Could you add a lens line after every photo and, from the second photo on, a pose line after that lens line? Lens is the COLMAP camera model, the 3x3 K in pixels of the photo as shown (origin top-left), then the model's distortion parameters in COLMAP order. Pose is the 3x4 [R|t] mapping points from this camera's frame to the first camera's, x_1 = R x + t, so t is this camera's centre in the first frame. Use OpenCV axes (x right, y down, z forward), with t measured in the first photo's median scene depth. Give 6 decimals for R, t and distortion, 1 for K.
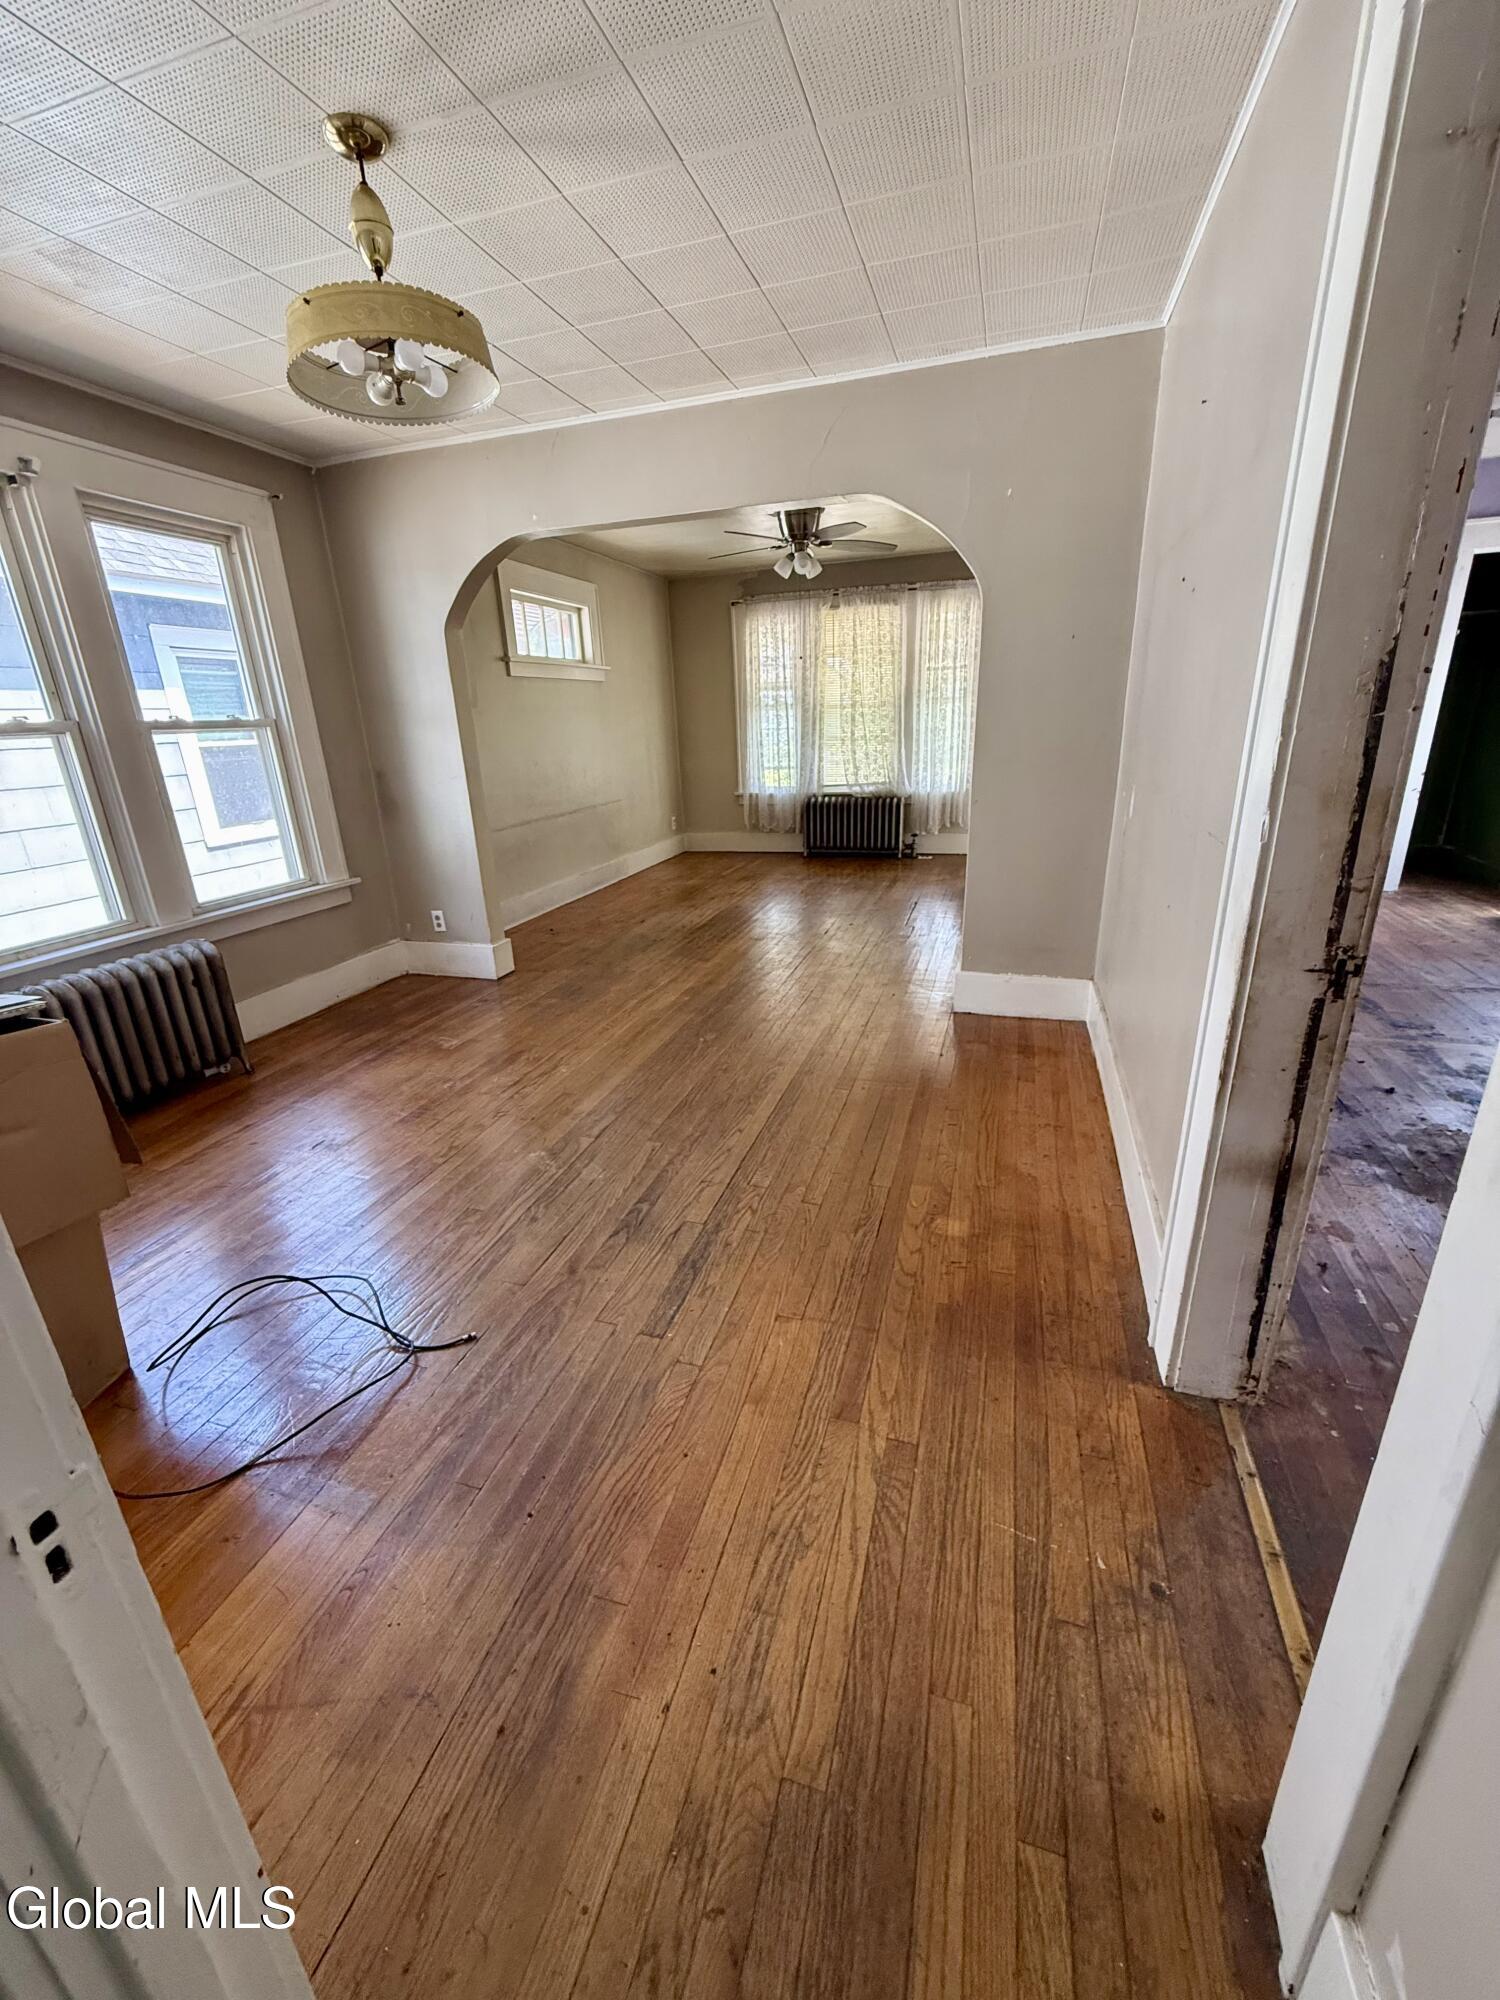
lens RADIAL K [[807.2, 0, 737.5], [0, 807.2, 1002.9], [0, 0, 1]] dist [-0.000386, -0.000026]
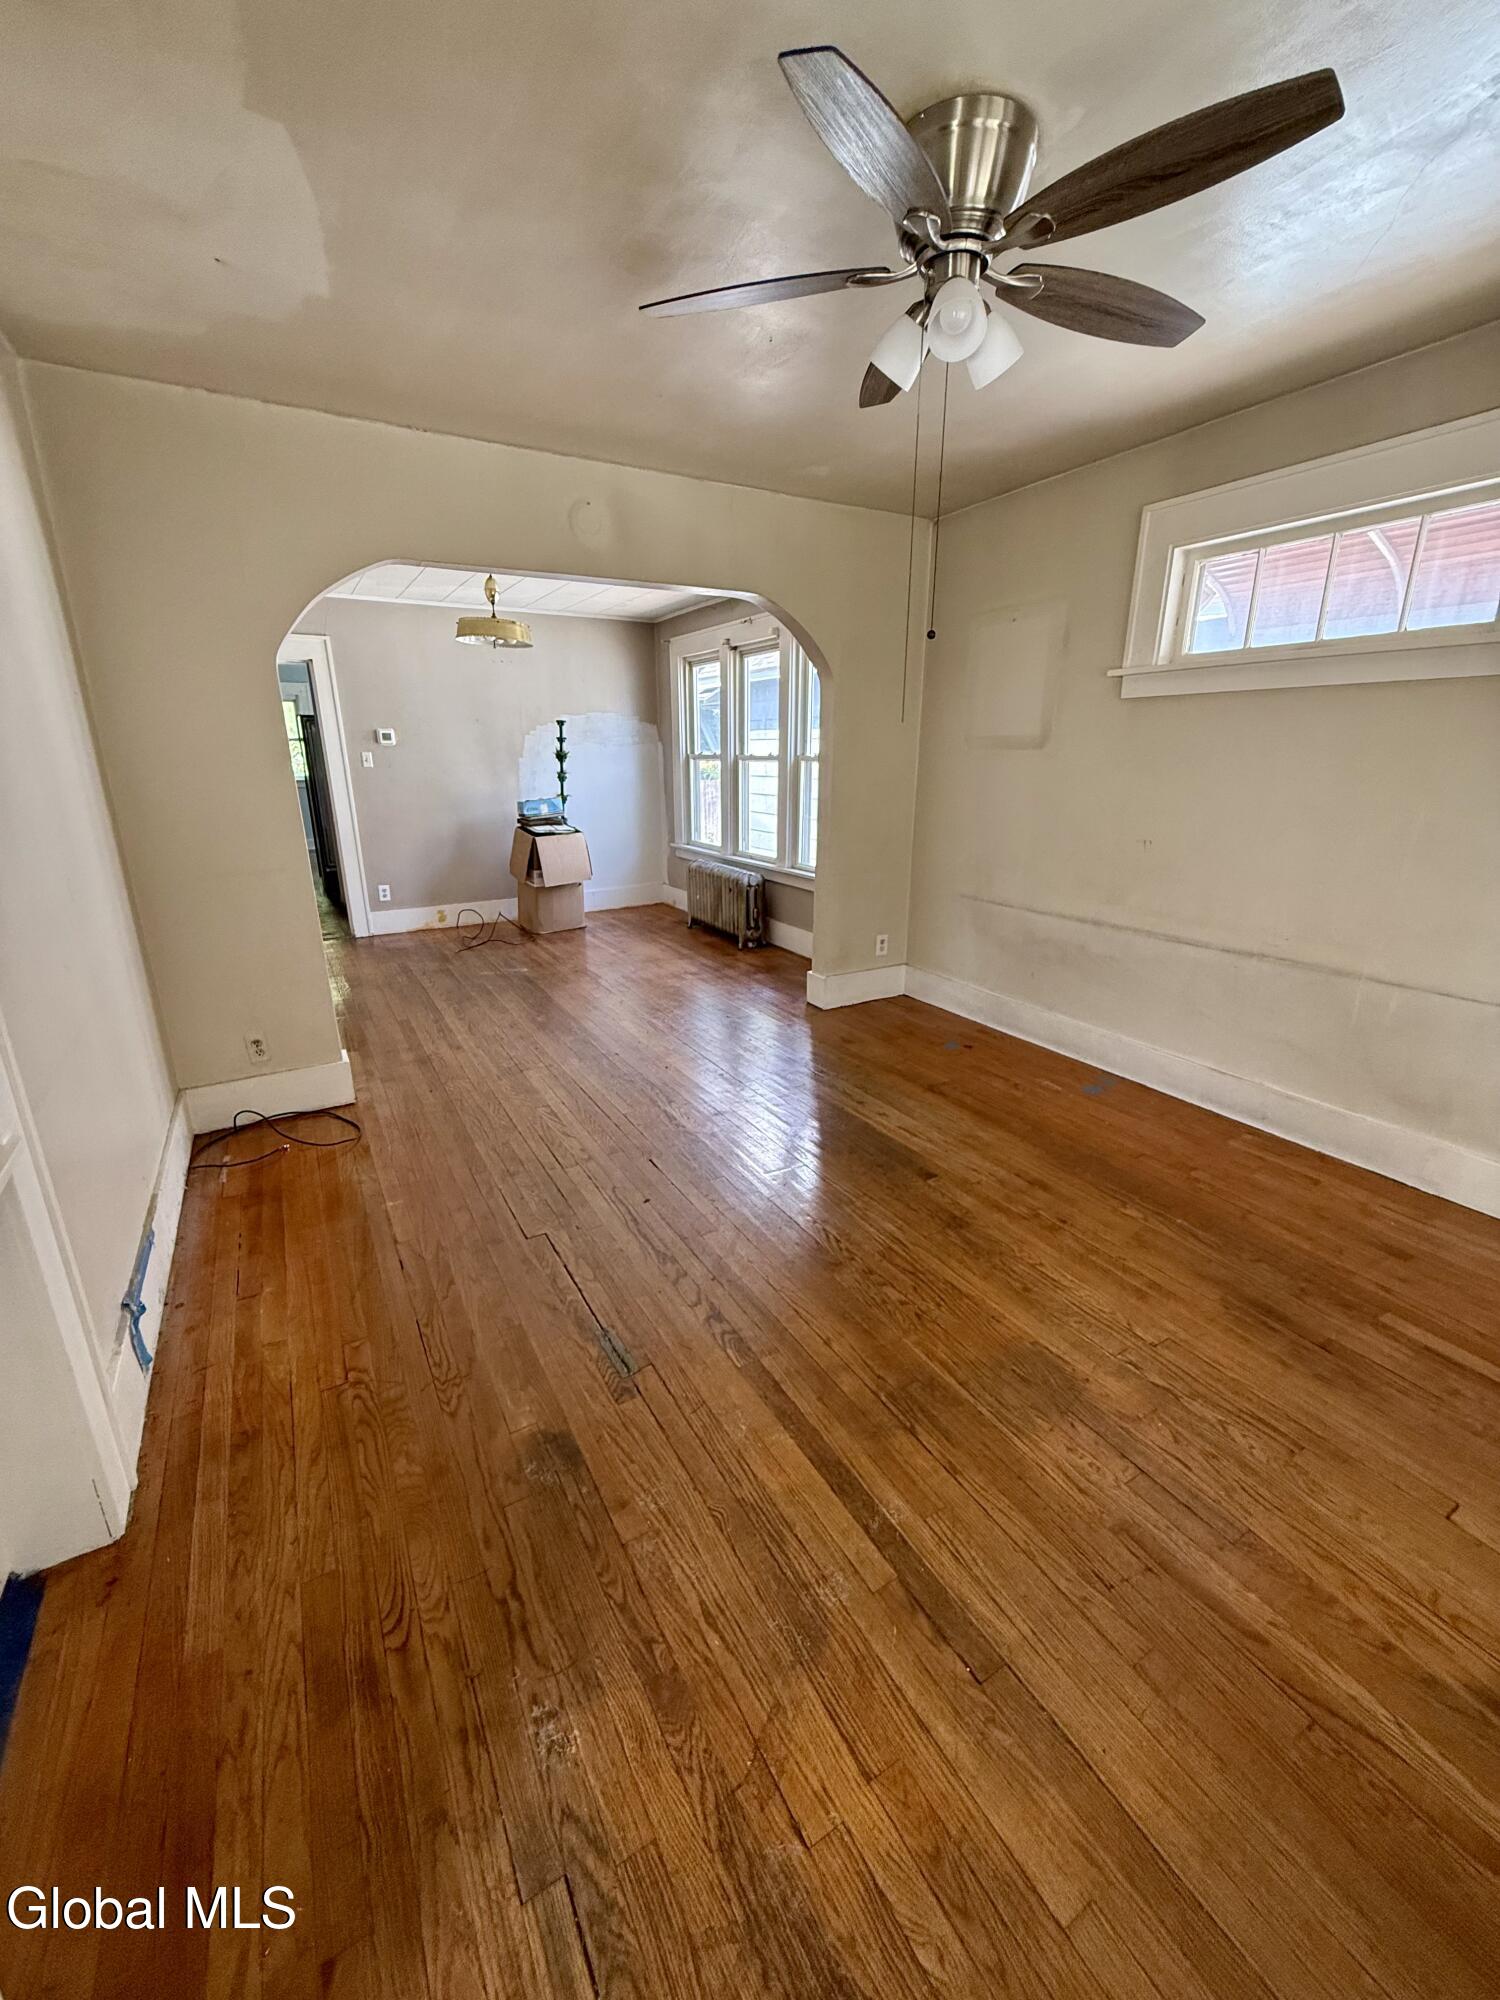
lens RADIAL K [[807.2, 0, 737.5], [0, 807.2, 1002.9], [0, 0, 1]] dist [-0.000386, -0.000026]
pose [[-0.673137, 0.263434, -0.691006, 0.611358], [-0.217978, 0.822208, 0.525794, -0.696202], [0.706663, 0.504555, -0.496036, 1.790779]]
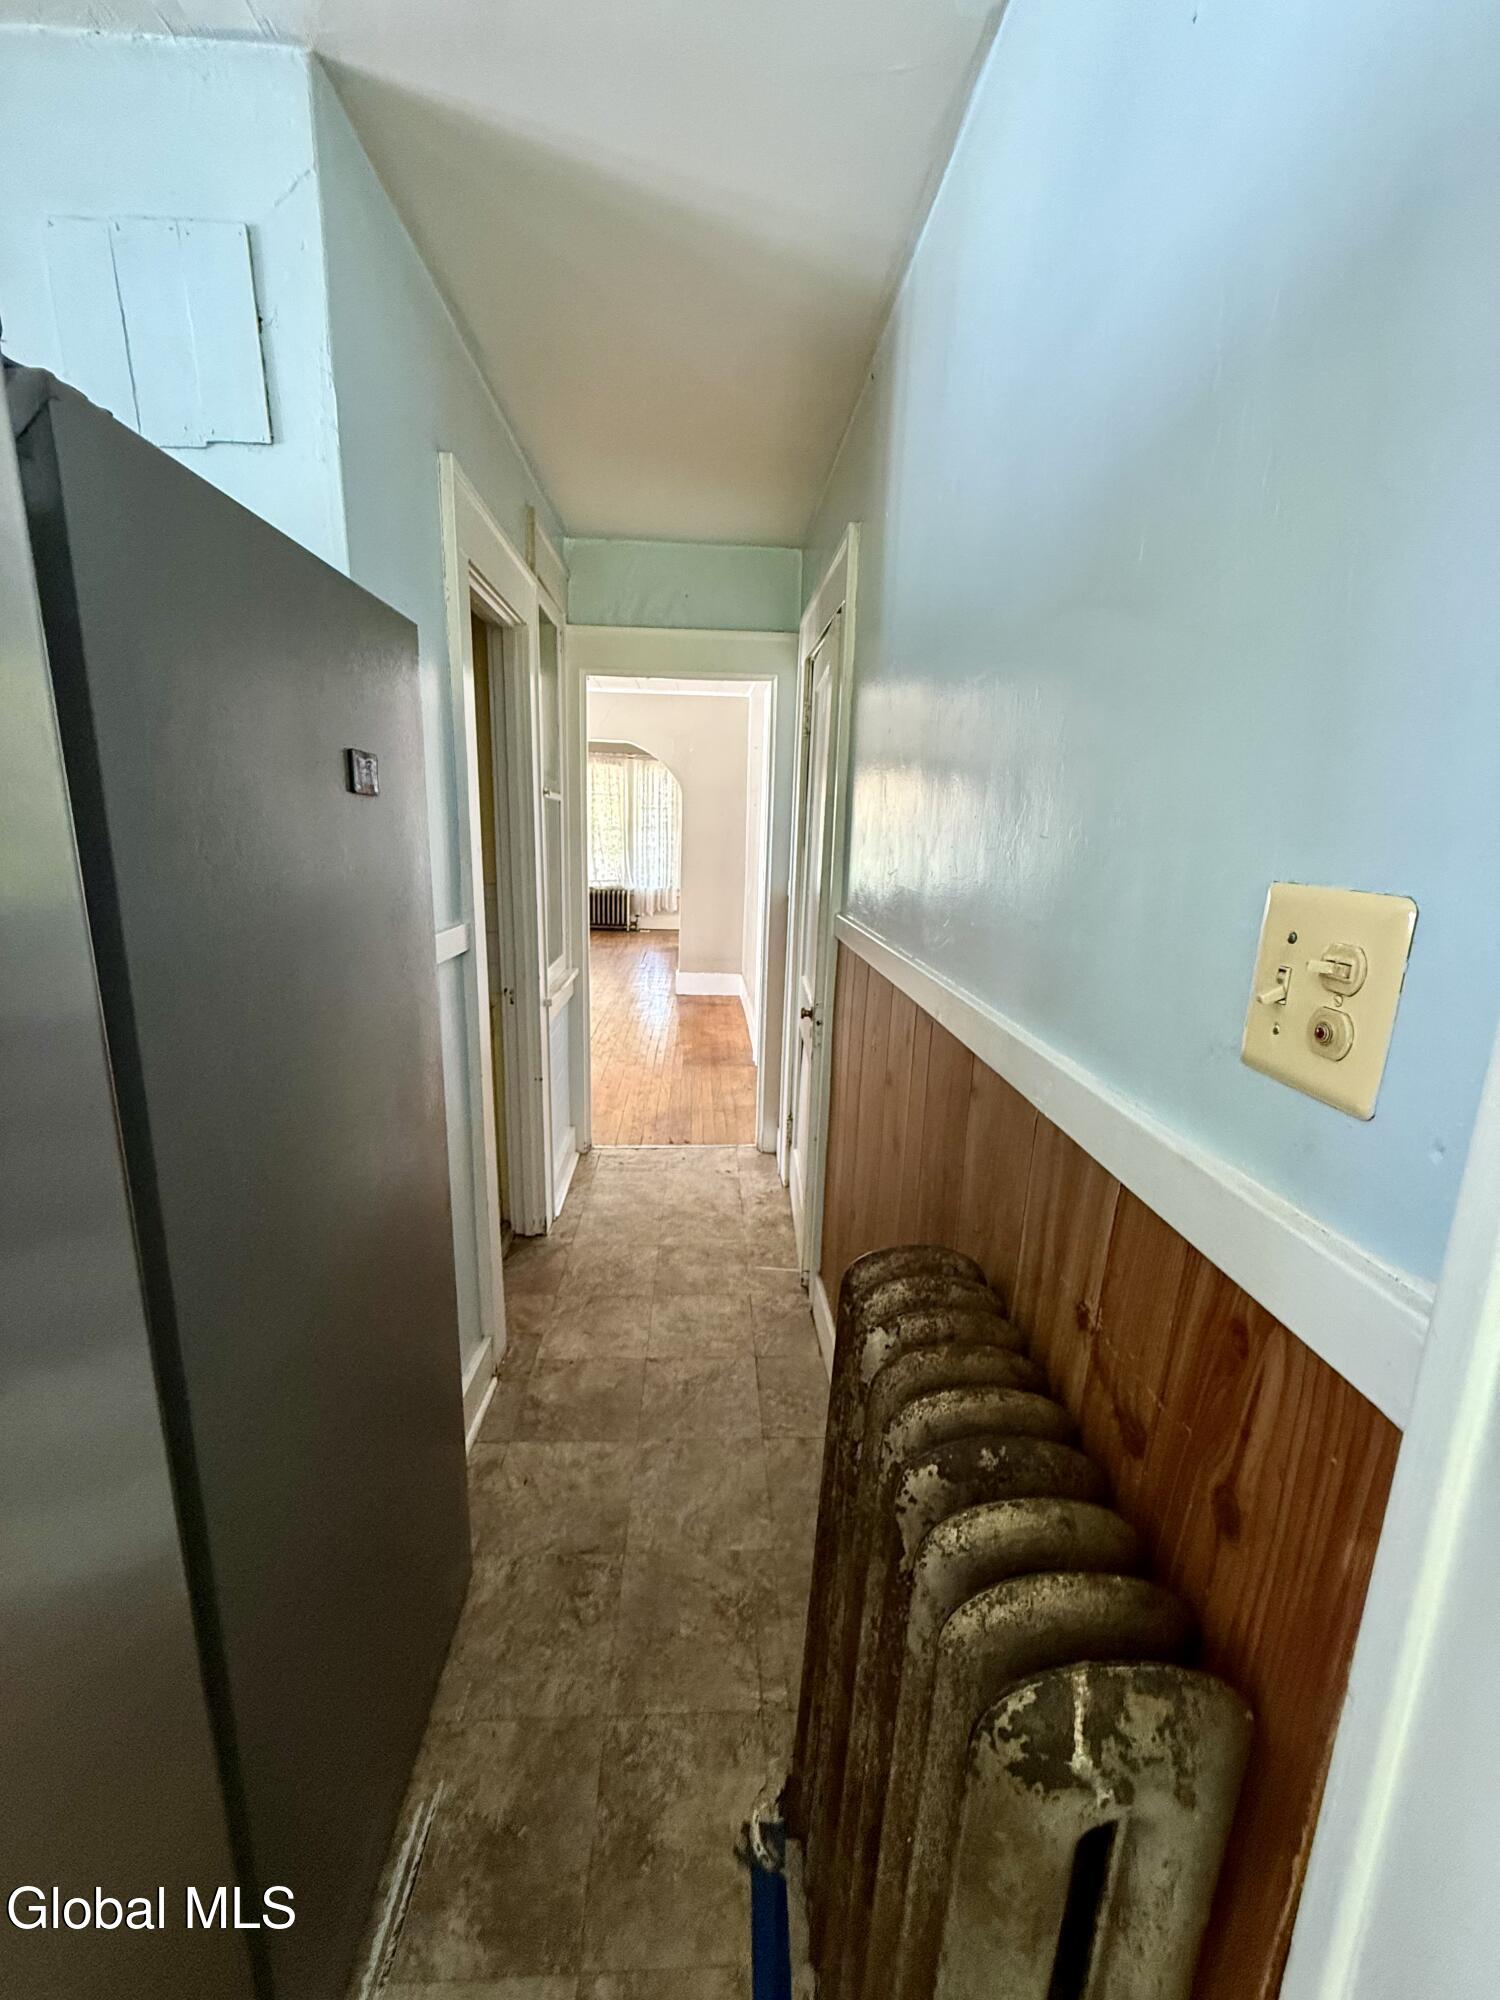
lens RADIAL K [[807.2, 0, 737.5], [0, 807.2, 1002.9], [0, 0, 1]] dist [-0.000386, -0.000026]
pose [[0.933137, -0.009529, 0.359394, -0.313541], [0.054357, 0.991896, -0.114834, 0.285150], [-0.355387, 0.126692, 0.926093, -0.905506]]
